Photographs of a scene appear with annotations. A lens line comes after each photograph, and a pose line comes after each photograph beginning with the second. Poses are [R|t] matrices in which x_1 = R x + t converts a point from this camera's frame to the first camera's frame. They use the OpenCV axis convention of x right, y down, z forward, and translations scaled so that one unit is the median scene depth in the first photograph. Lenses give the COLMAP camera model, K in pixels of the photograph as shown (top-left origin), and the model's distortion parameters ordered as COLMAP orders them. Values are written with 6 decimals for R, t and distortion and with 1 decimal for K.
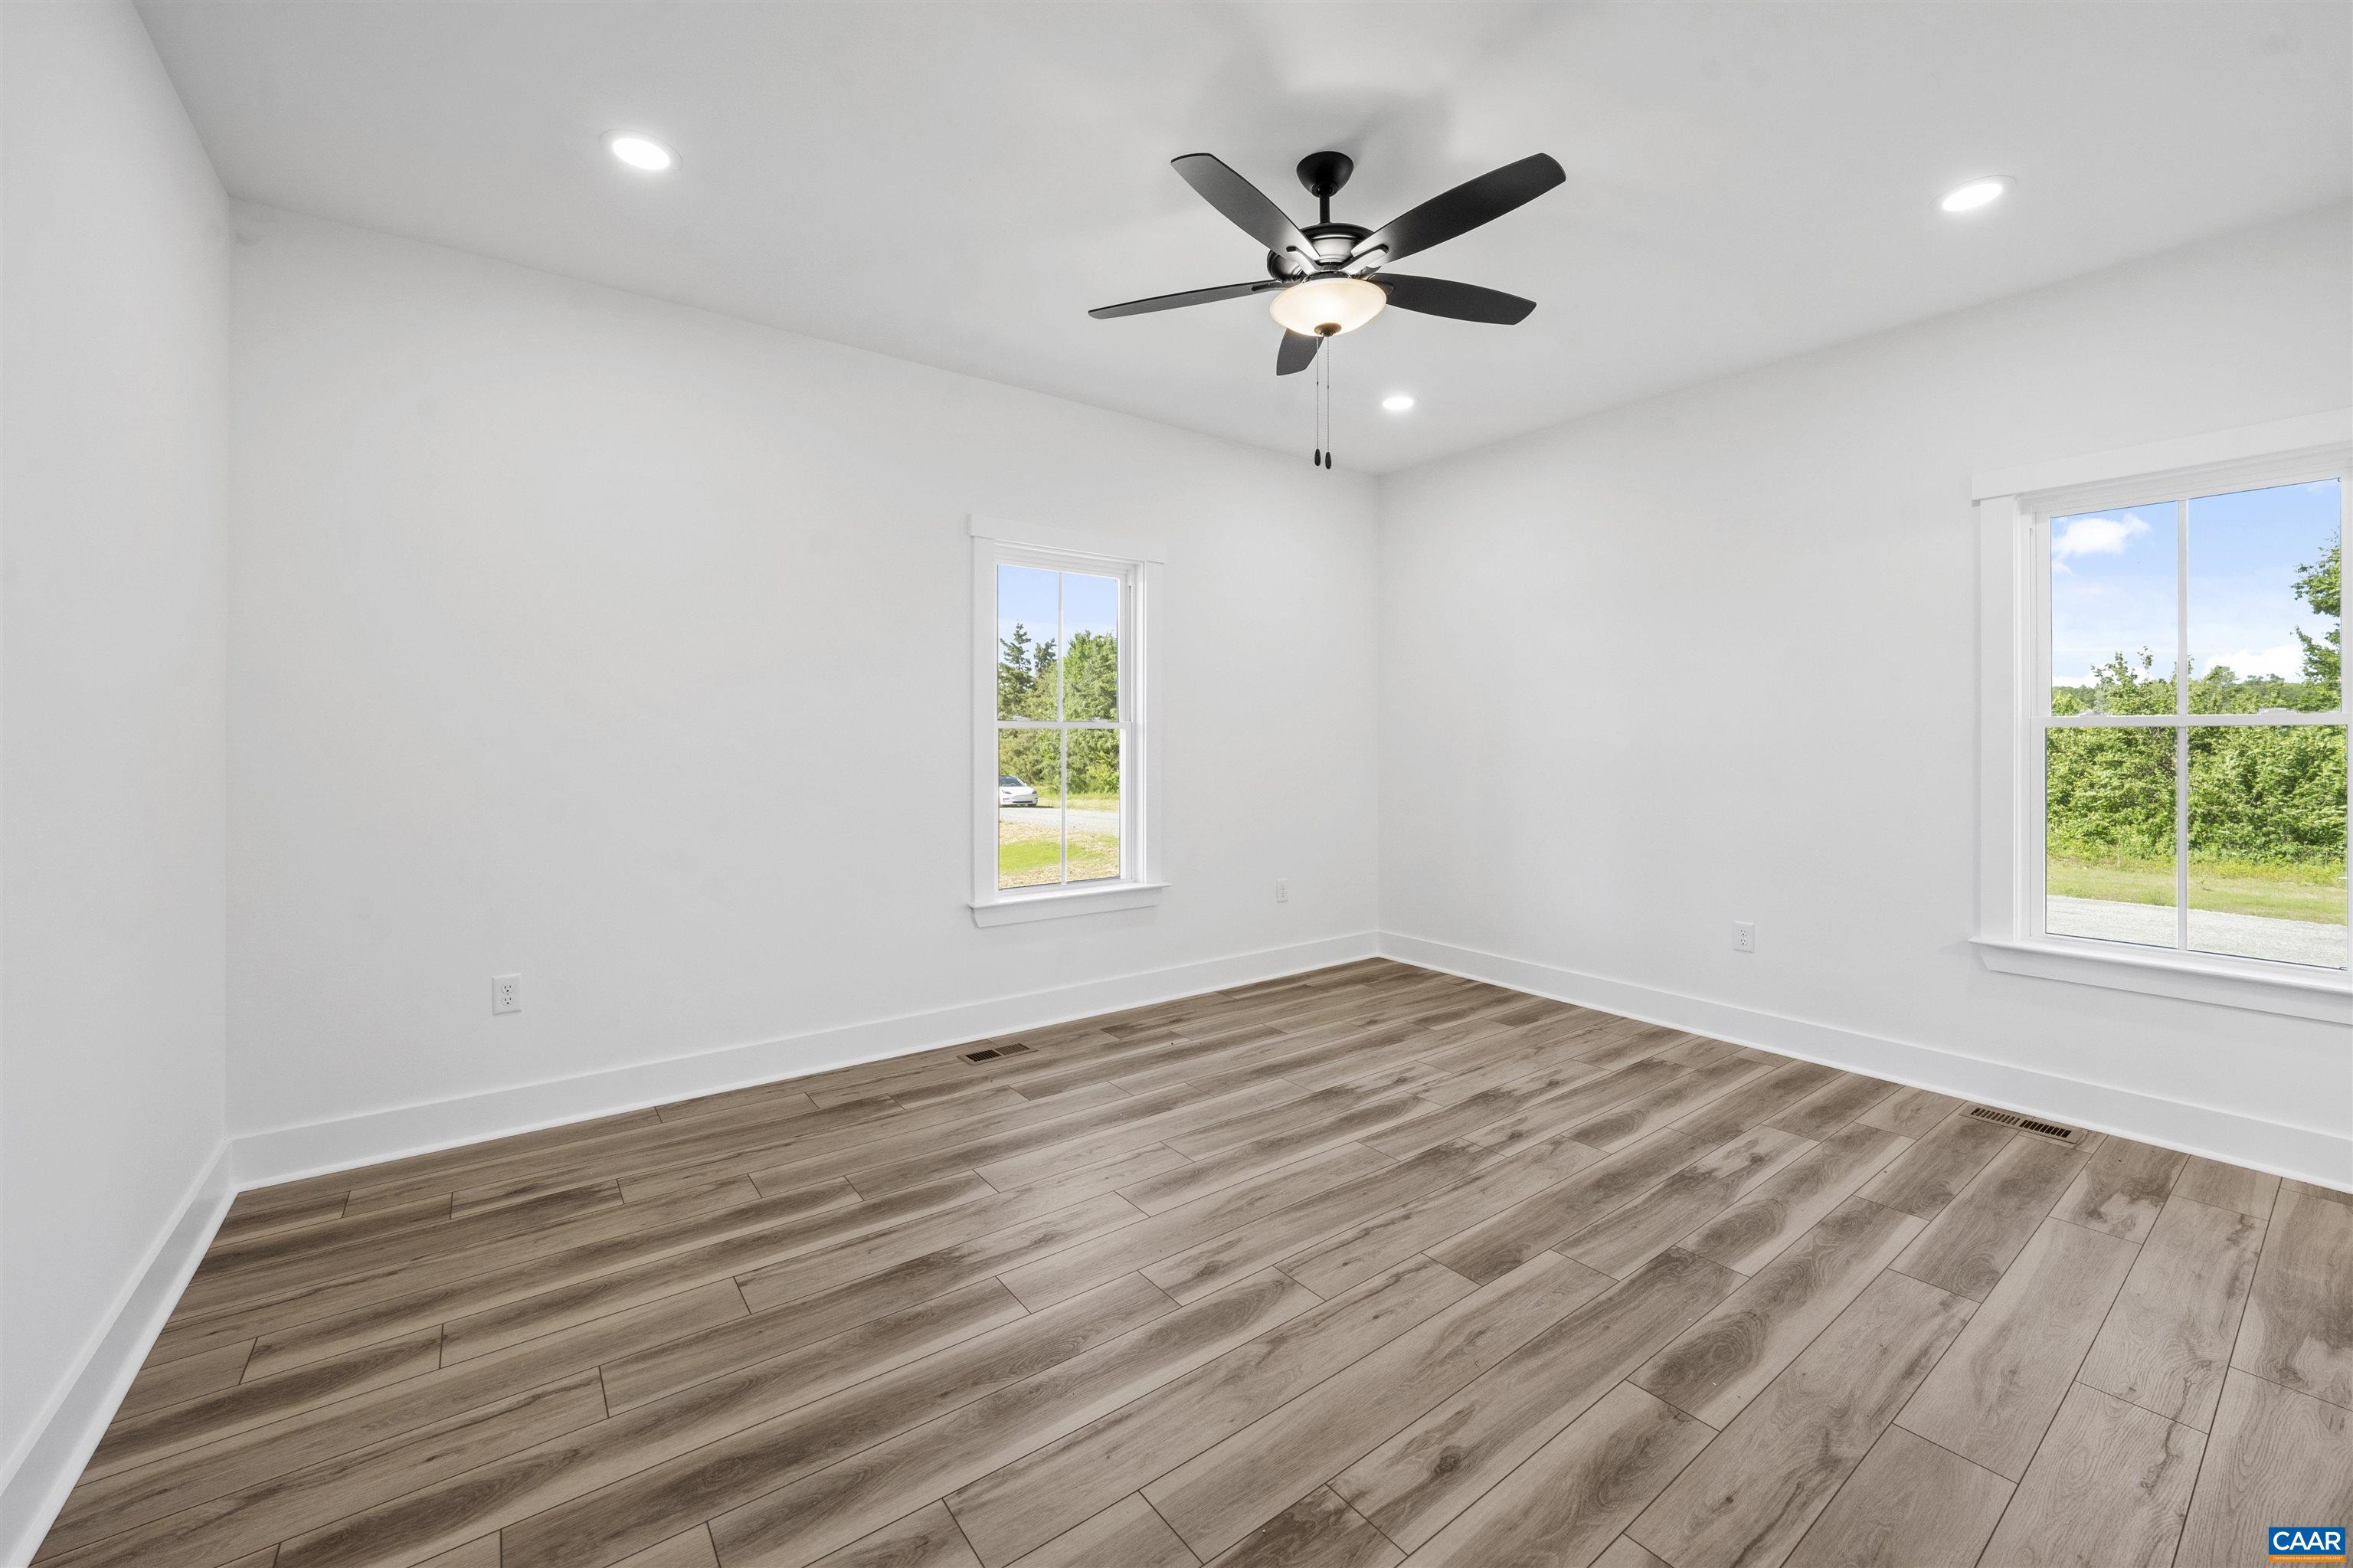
lens RADIAL K [[884.1, 0, 1197.0], [0, 884.1, 732.3], [0, 0, 1]] dist [-0.014127, 0.000589]
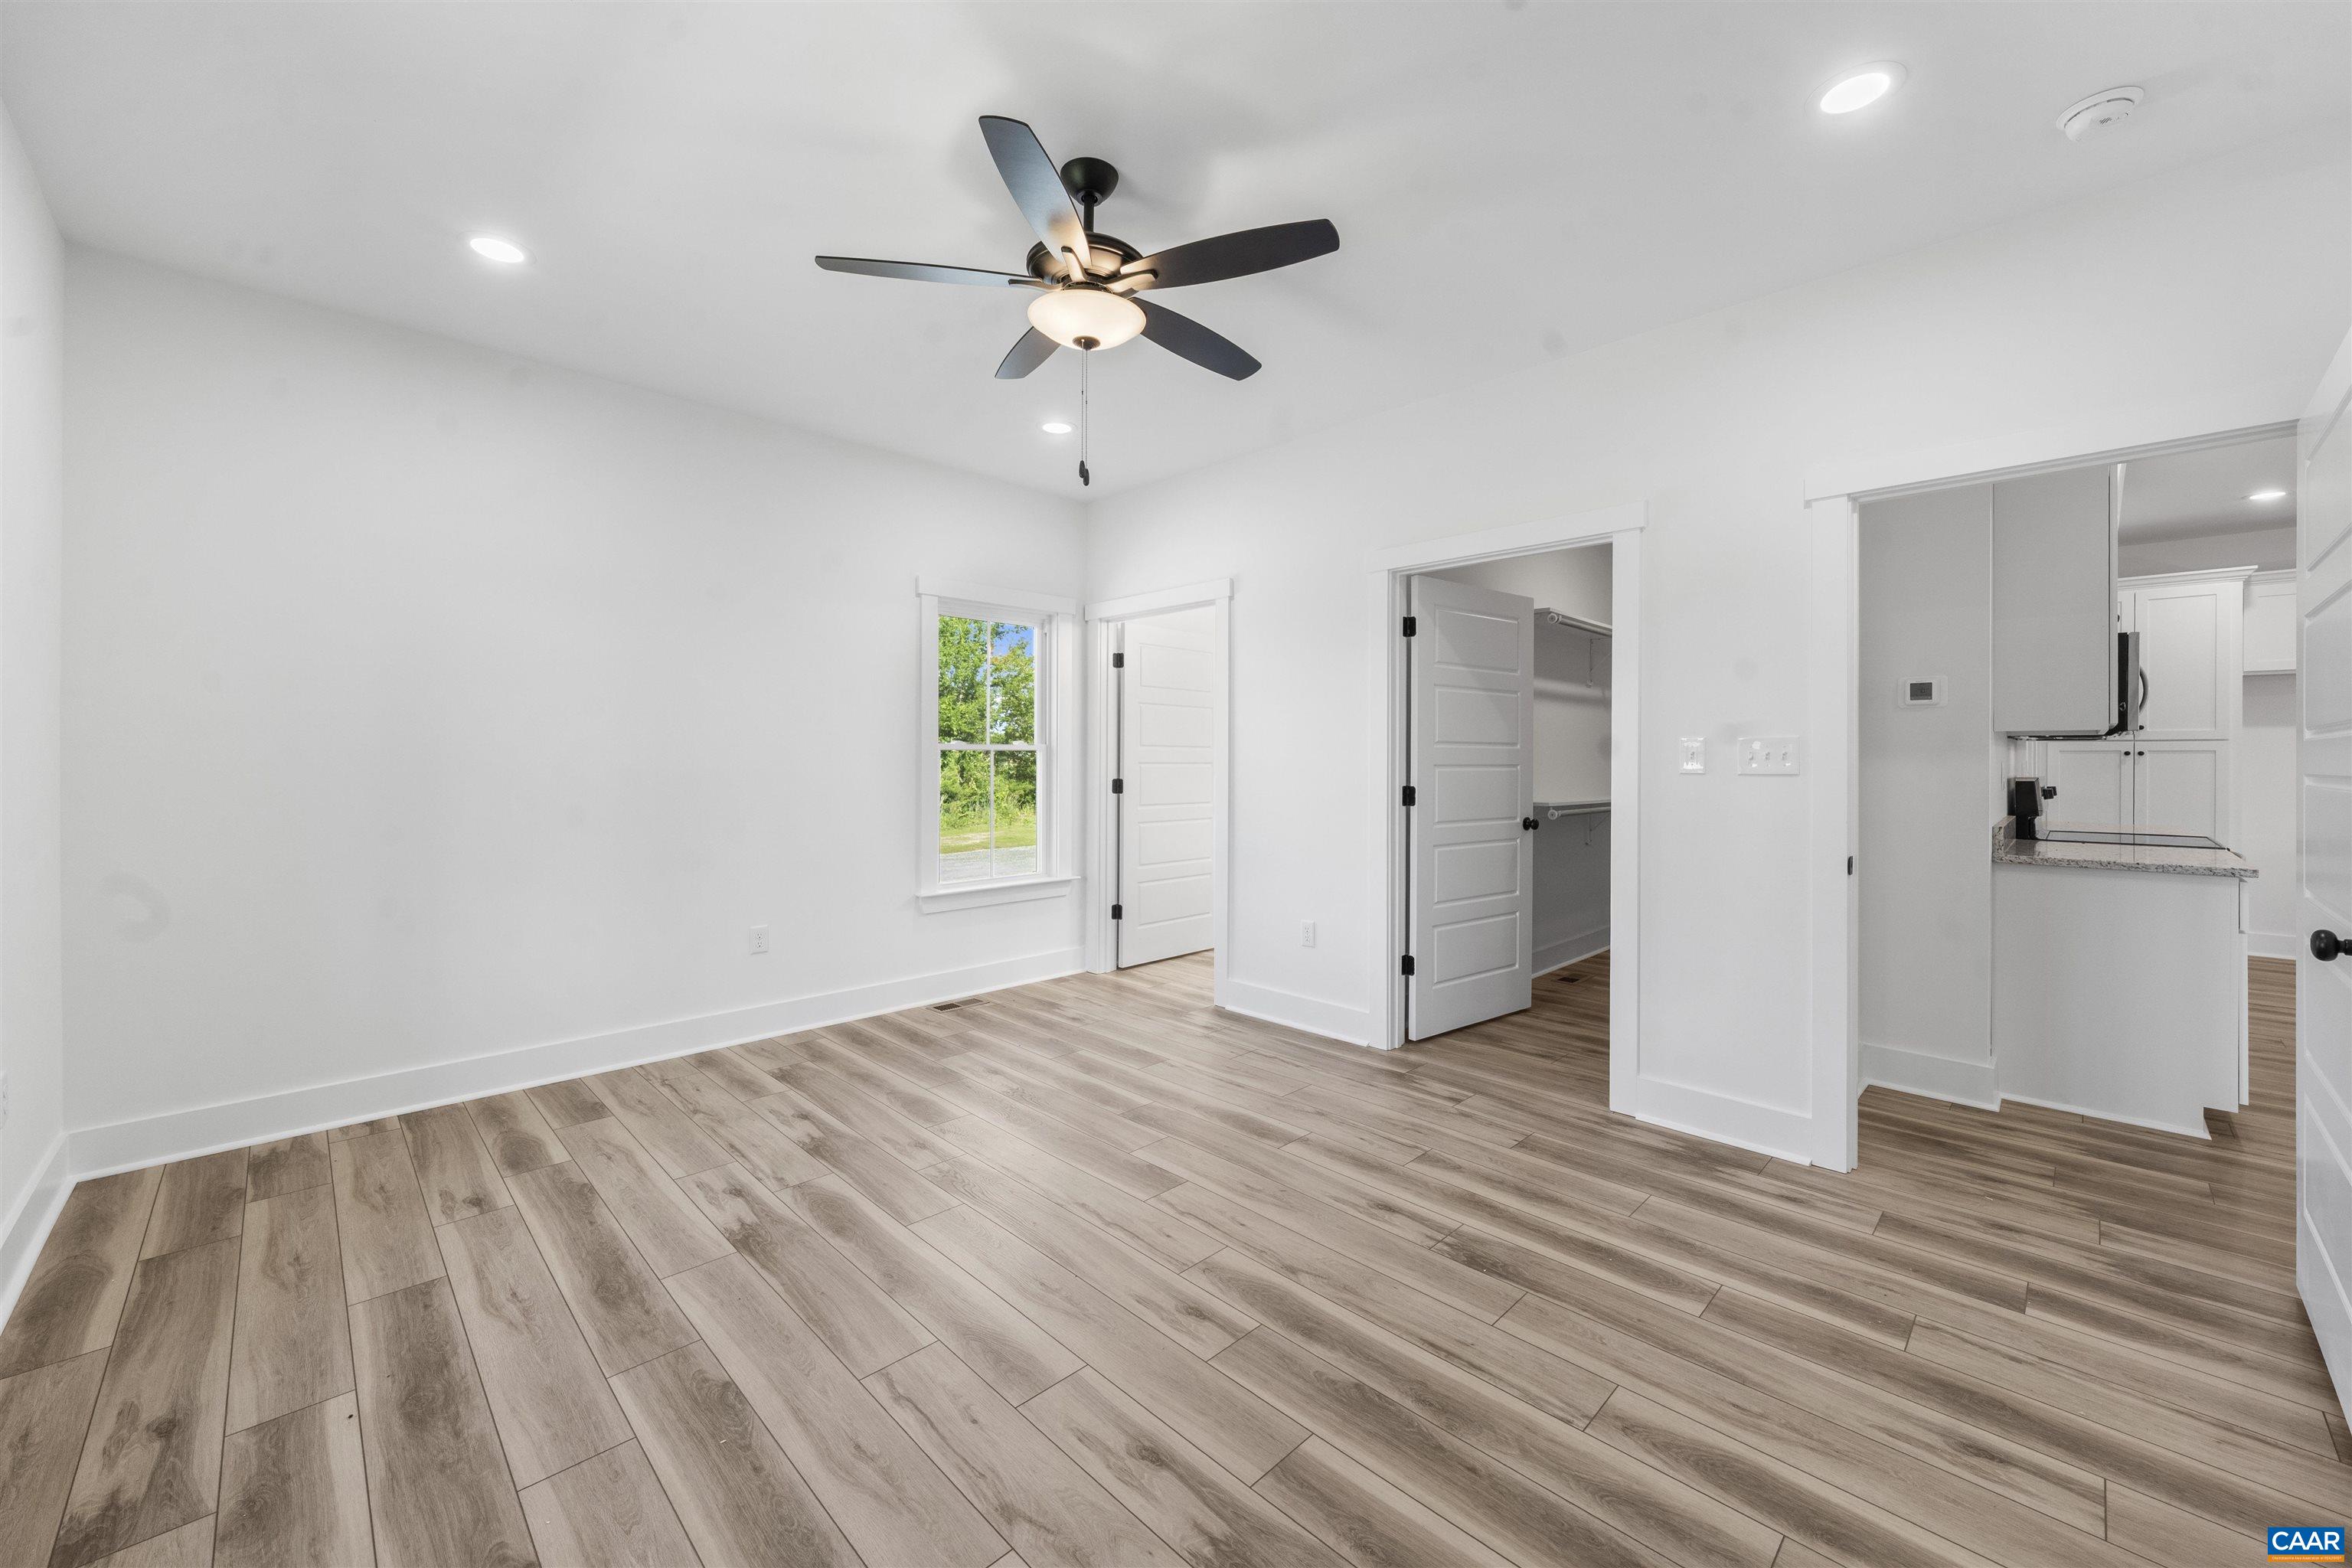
lens RADIAL K [[982.8, 0, 1149.2], [0, 982.8, 764.6], [0, 0, 1]] dist [-0.008684, 0.000260]
pose [[-0.125506, -0.008948, 0.992053, -0.666949], [-0.009878, 0.999921, 0.007769, 0.021827], [-0.992044, -0.008825, -0.125584, 0.795409]]
